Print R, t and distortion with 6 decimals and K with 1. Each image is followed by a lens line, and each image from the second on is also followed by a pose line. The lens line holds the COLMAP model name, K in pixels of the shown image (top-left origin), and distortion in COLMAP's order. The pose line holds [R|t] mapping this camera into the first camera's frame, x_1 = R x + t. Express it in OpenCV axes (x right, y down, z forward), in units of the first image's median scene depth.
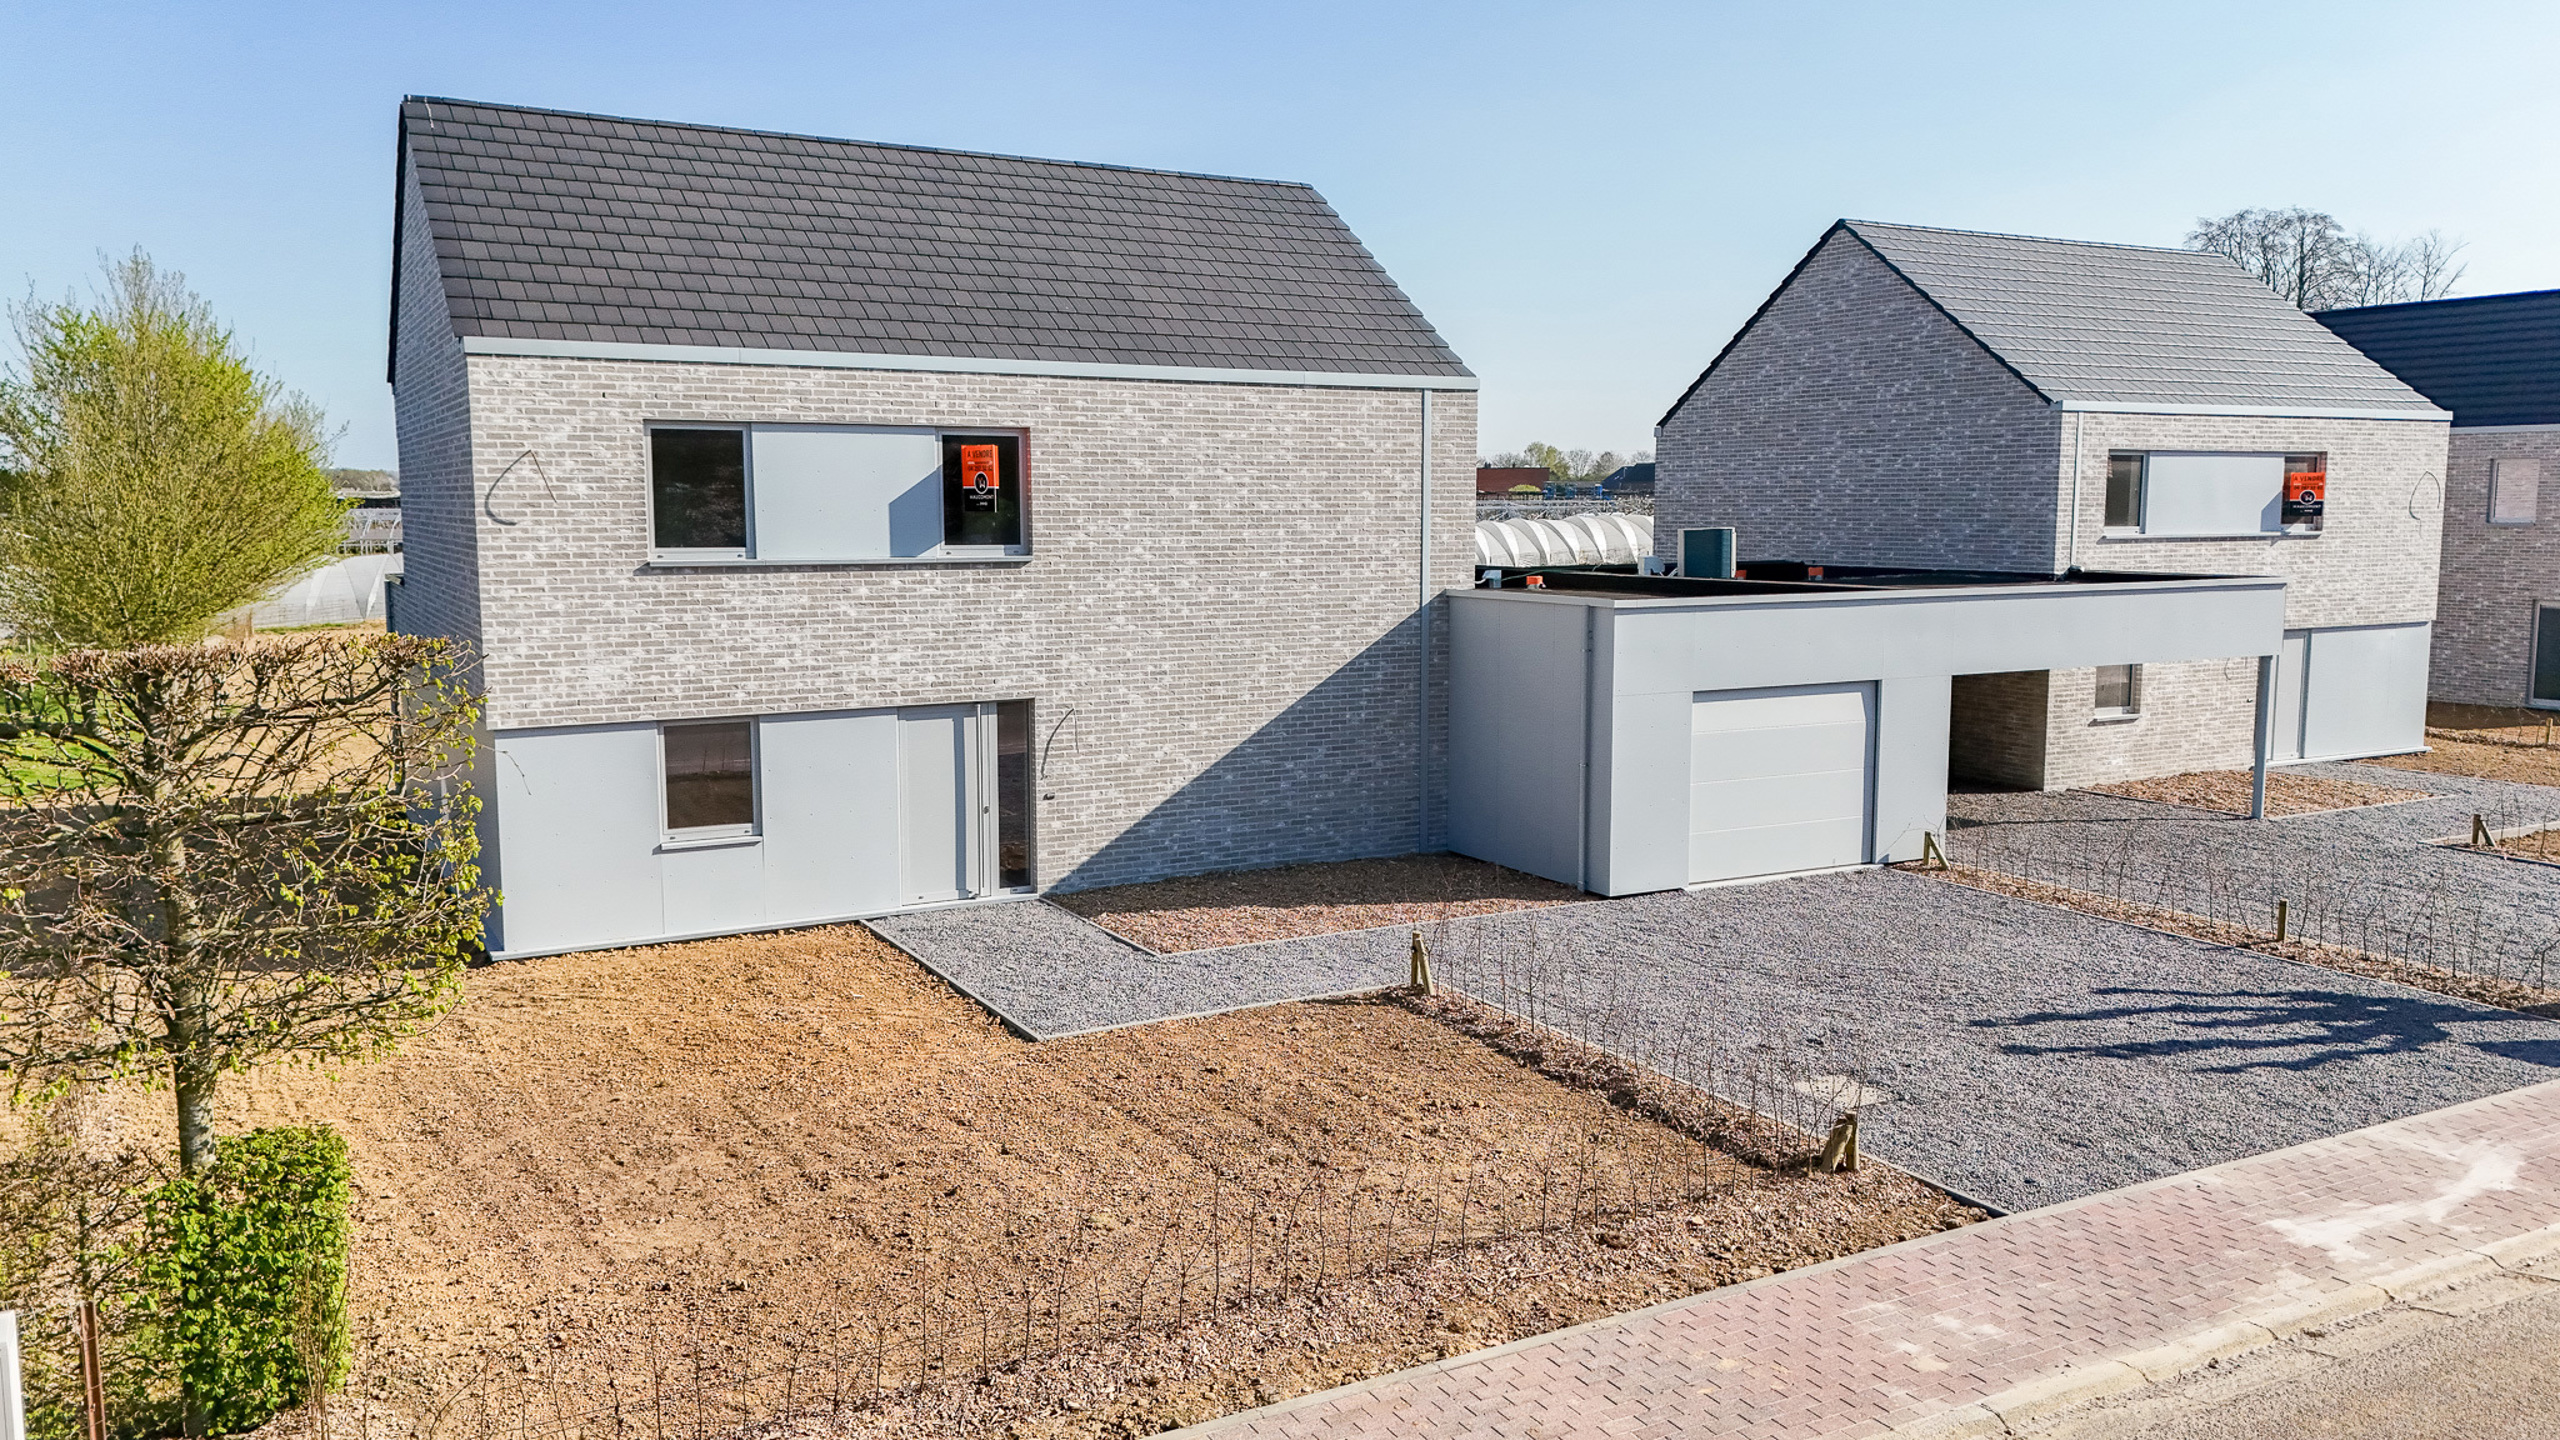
lens RADIAL K [[1849.4, 0, 1280.0], [0, 1849.4, 720.0], [0, 0, 1]] dist [0.077034, -0.063768]
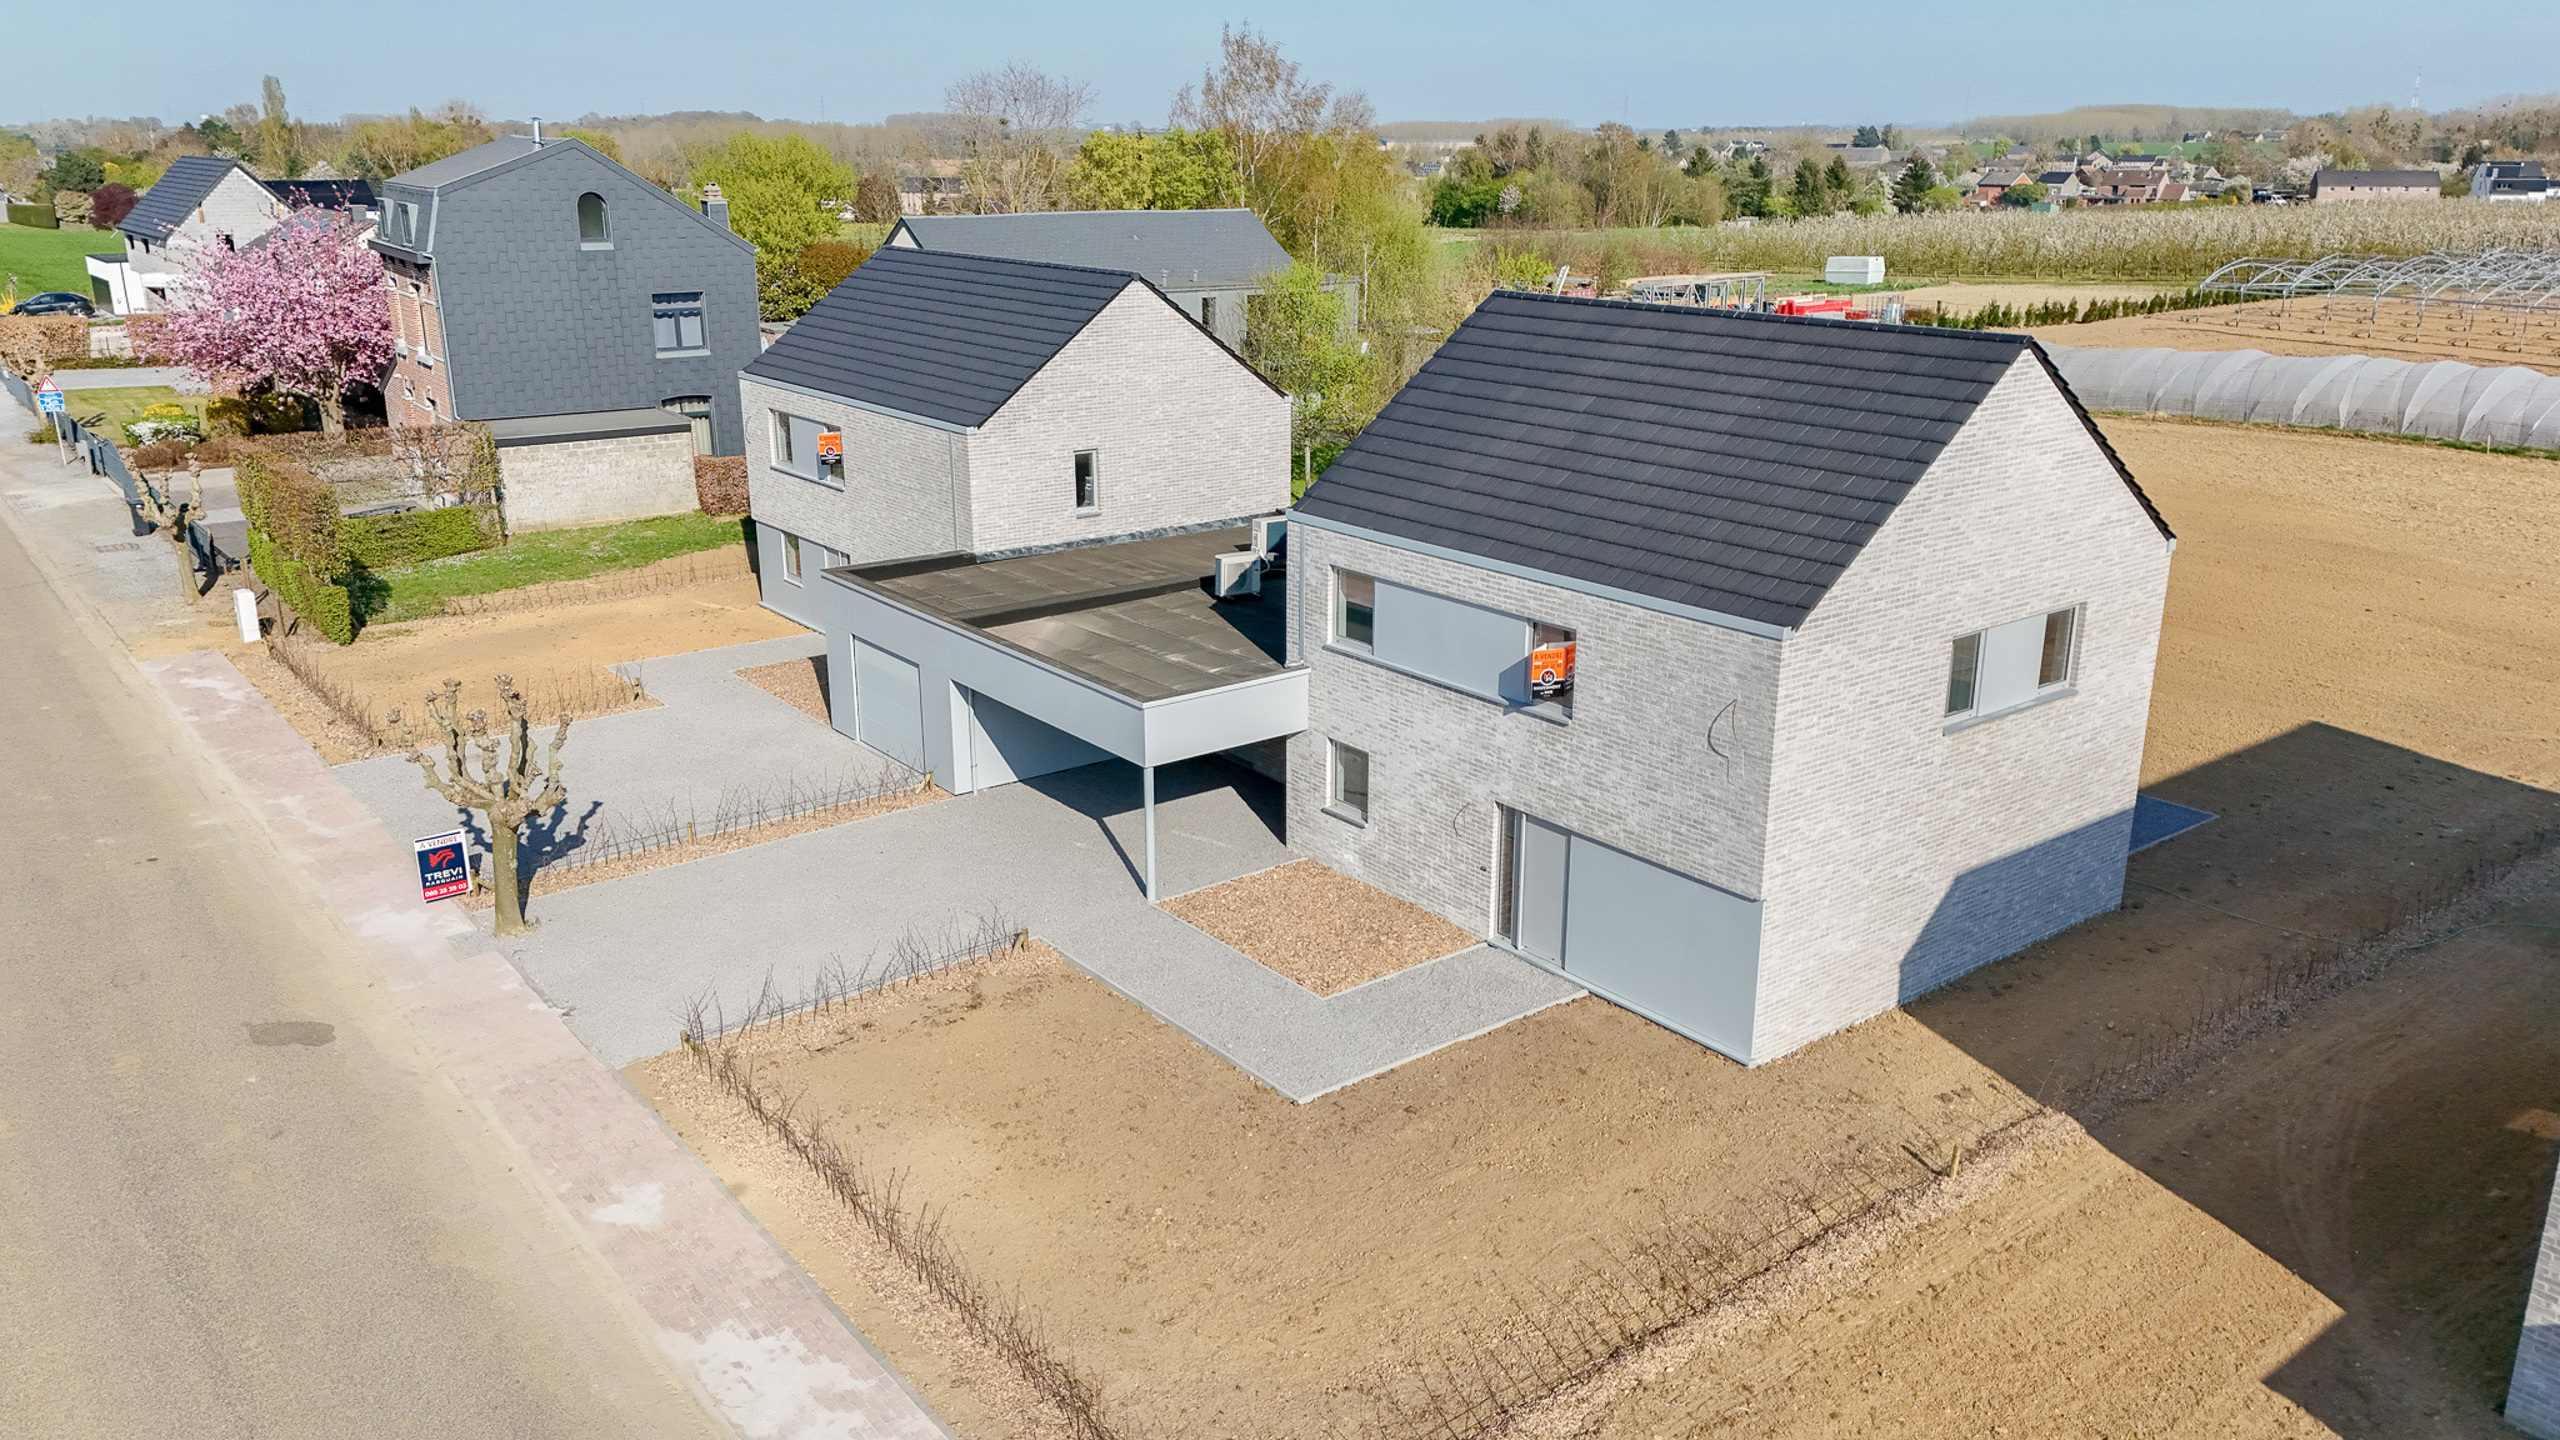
lens RADIAL K [[1849.4, 0, 1280.0], [0, 1849.4, 720.0], [0, 0, 1]] dist [0.077034, -0.063768]
pose [[0.168977, 0.297536, -0.939638, 2.103092], [-0.113116, 0.952902, 0.281394, -0.512020], [0.979107, 0.058739, 0.194675, 1.142426]]
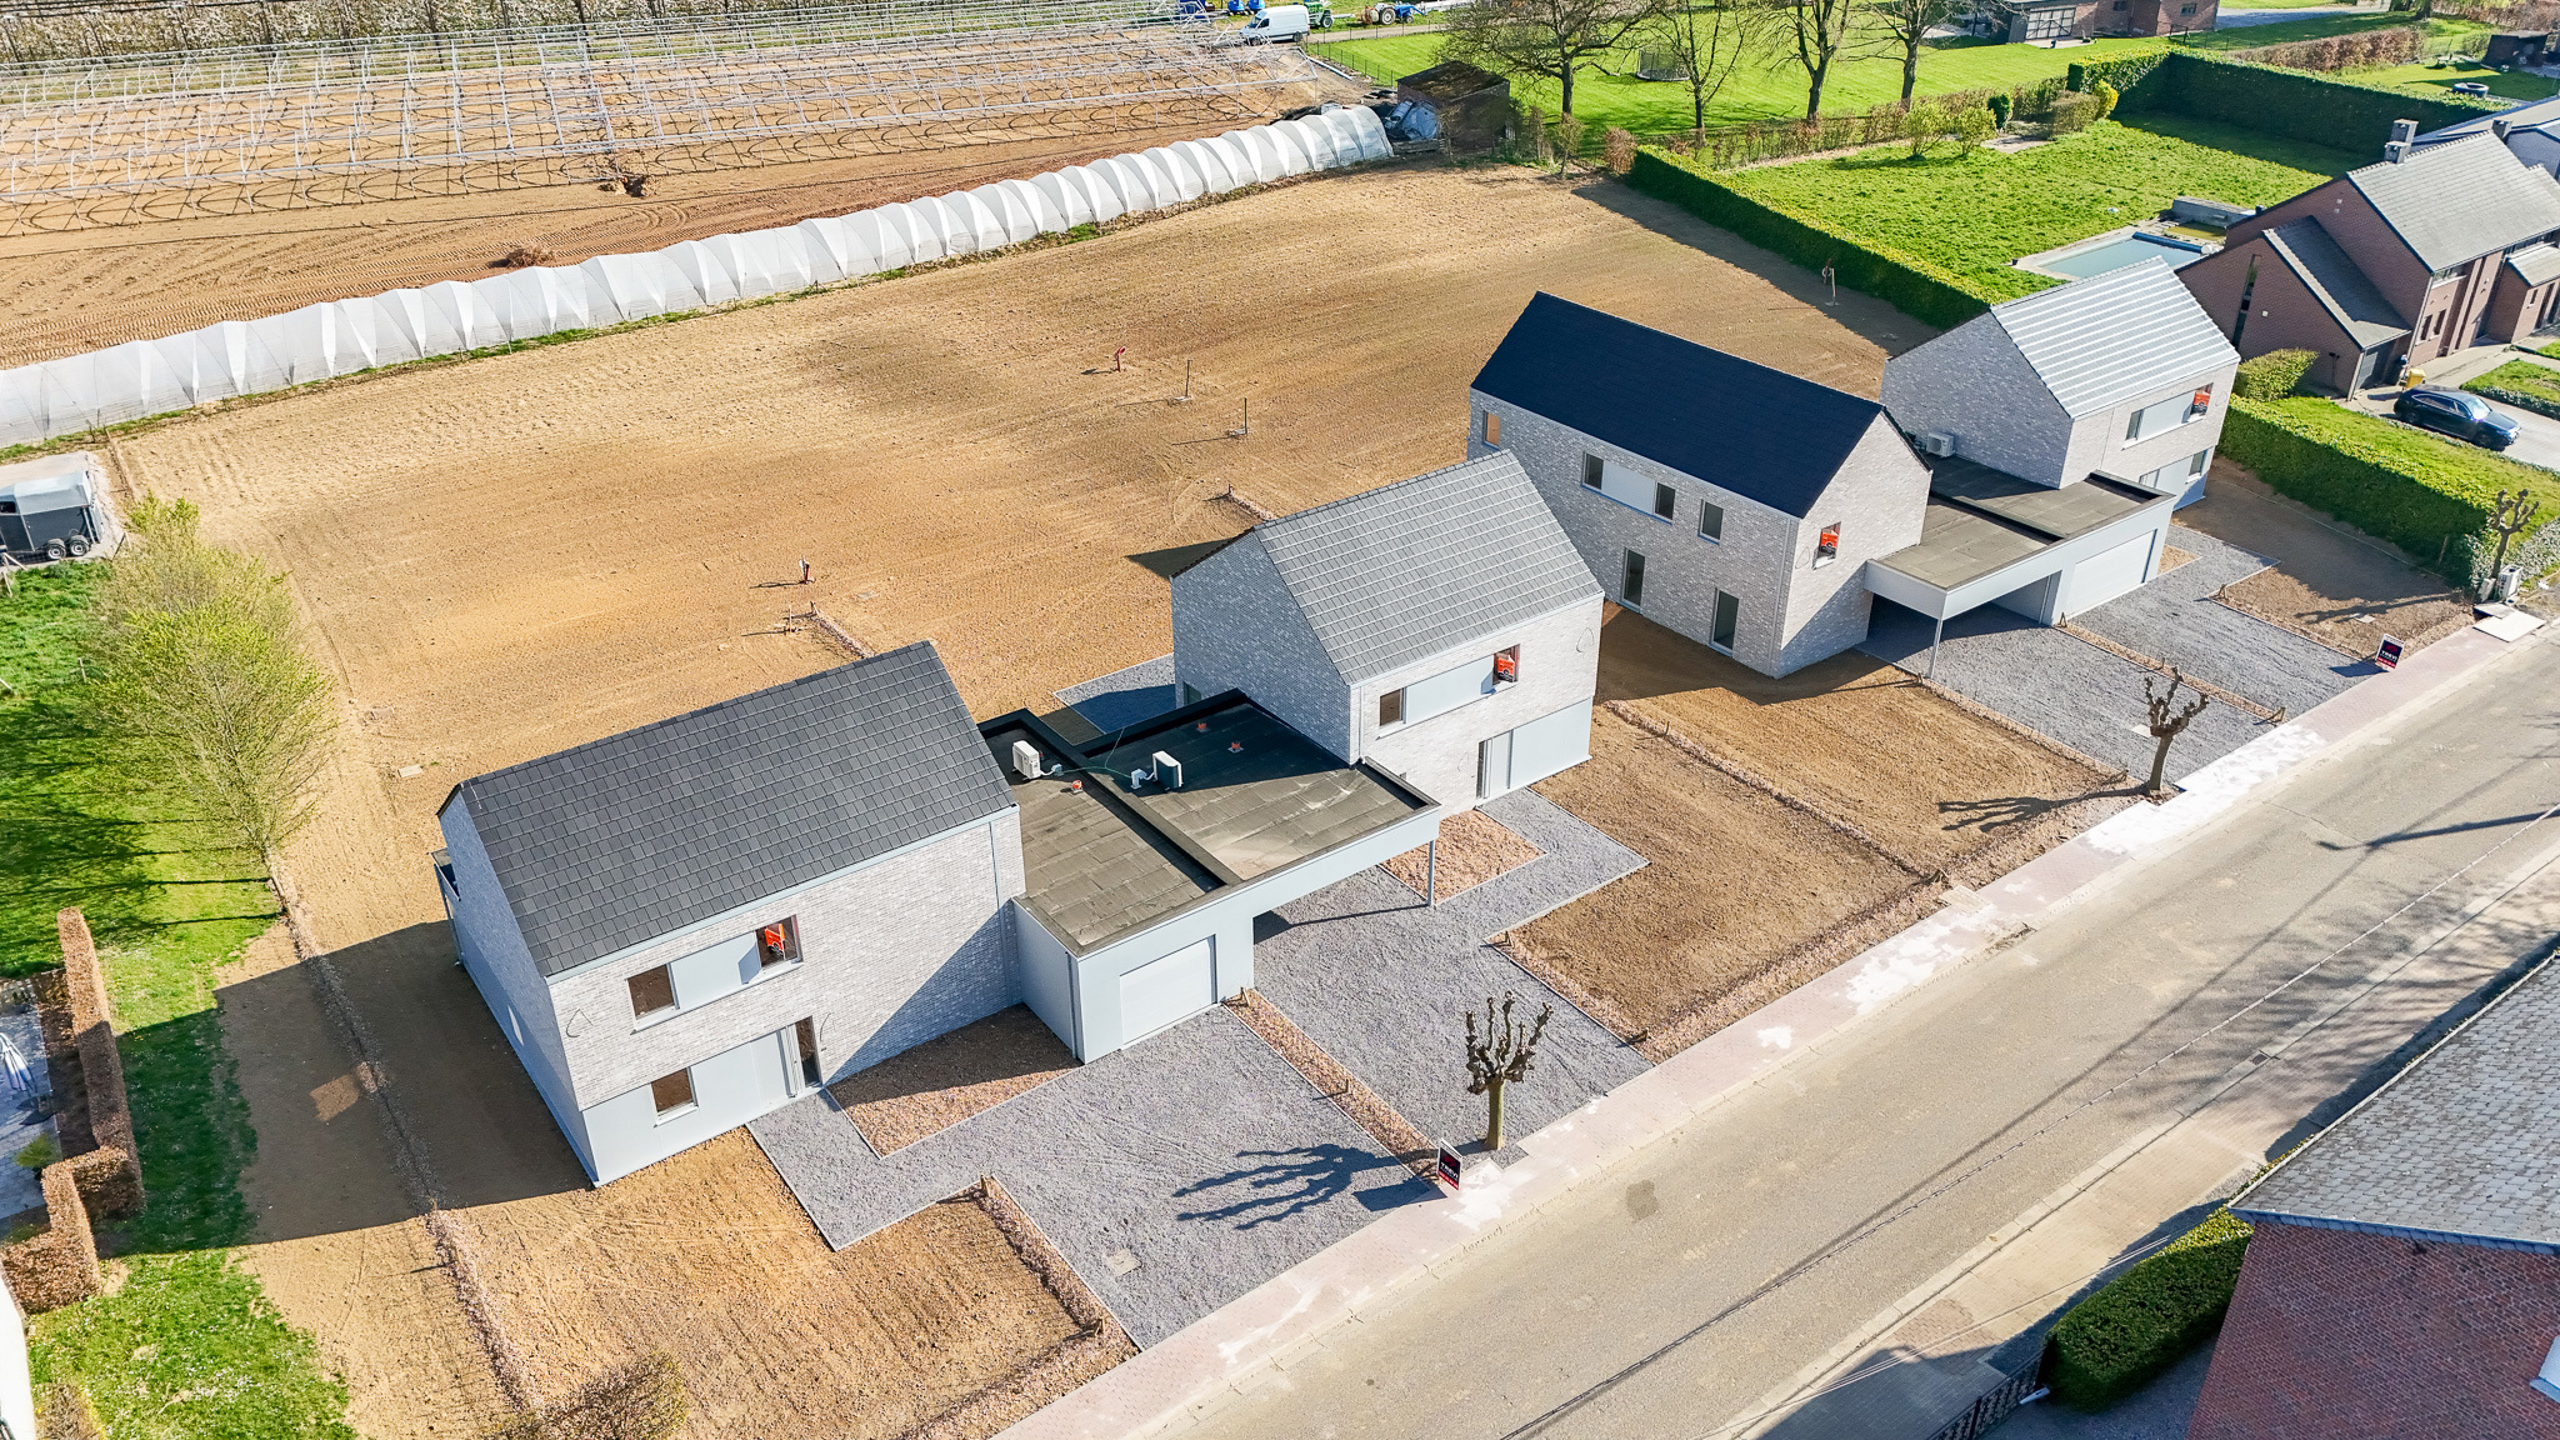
lens RADIAL K [[1838.5, 0, 1266.8], [0, 1838.5, 716.9], [0, 0, 1]] dist [0.078076, -0.065682]
pose [[0.992034, -0.066362, 0.107068, 0.189521], [0.018055, 0.916107, 0.400527, -1.202838], [-0.124666, -0.395403, 0.910008, -0.912244]]
